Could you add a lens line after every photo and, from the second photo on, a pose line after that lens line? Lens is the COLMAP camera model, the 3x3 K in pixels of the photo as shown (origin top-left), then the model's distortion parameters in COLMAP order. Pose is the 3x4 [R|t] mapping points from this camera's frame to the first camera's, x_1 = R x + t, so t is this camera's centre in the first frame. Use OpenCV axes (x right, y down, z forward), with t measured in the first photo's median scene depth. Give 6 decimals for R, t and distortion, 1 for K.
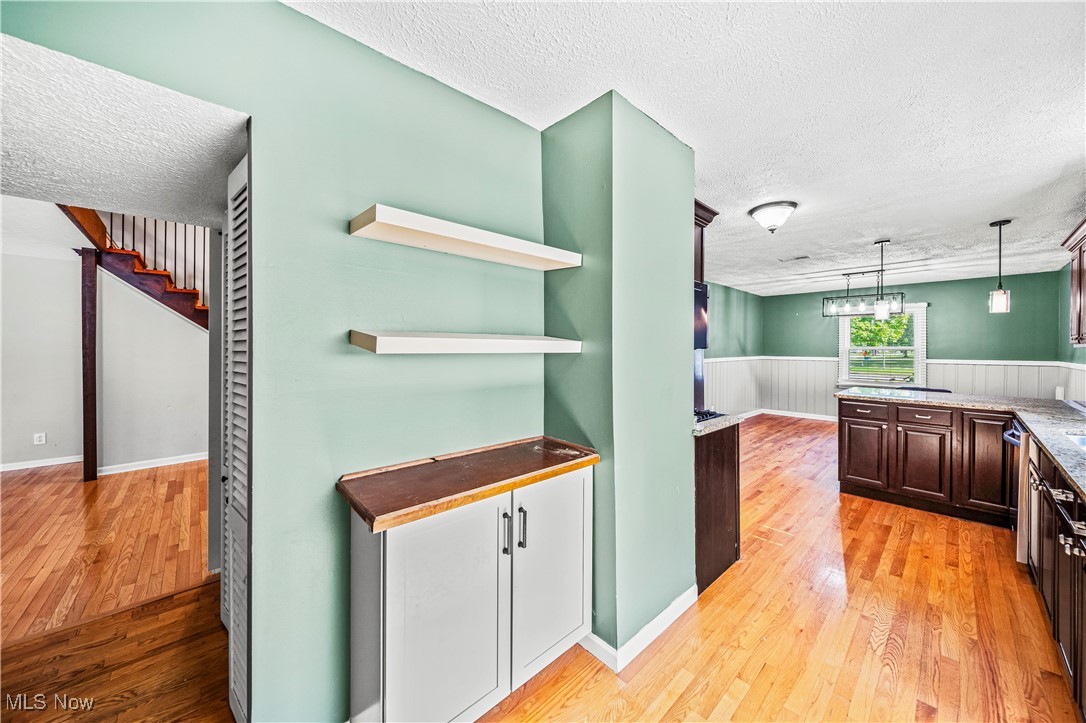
lens RADIAL K [[380.8, 0, 543.9], [0, 380.8, 351.1], [0, 0, 1]] dist [-0.002287, -0.000782]
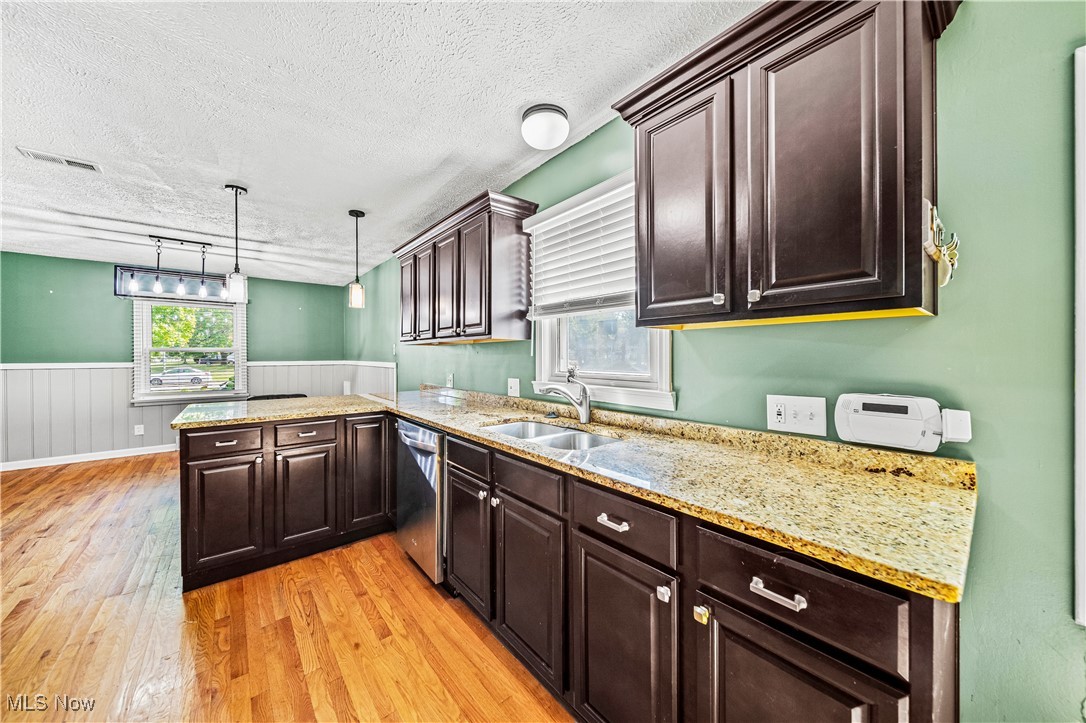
lens RADIAL K [[380.8, 0, 547.9], [0, 380.8, 356.0], [0, 0, 1]] dist [-0.002287, -0.000782]
pose [[0.046127, -0.005750, 0.998919, 0.257873], [0.009446, 0.999941, 0.005319, 0.018963], [-0.998891, 0.009190, 0.046179, 0.459099]]
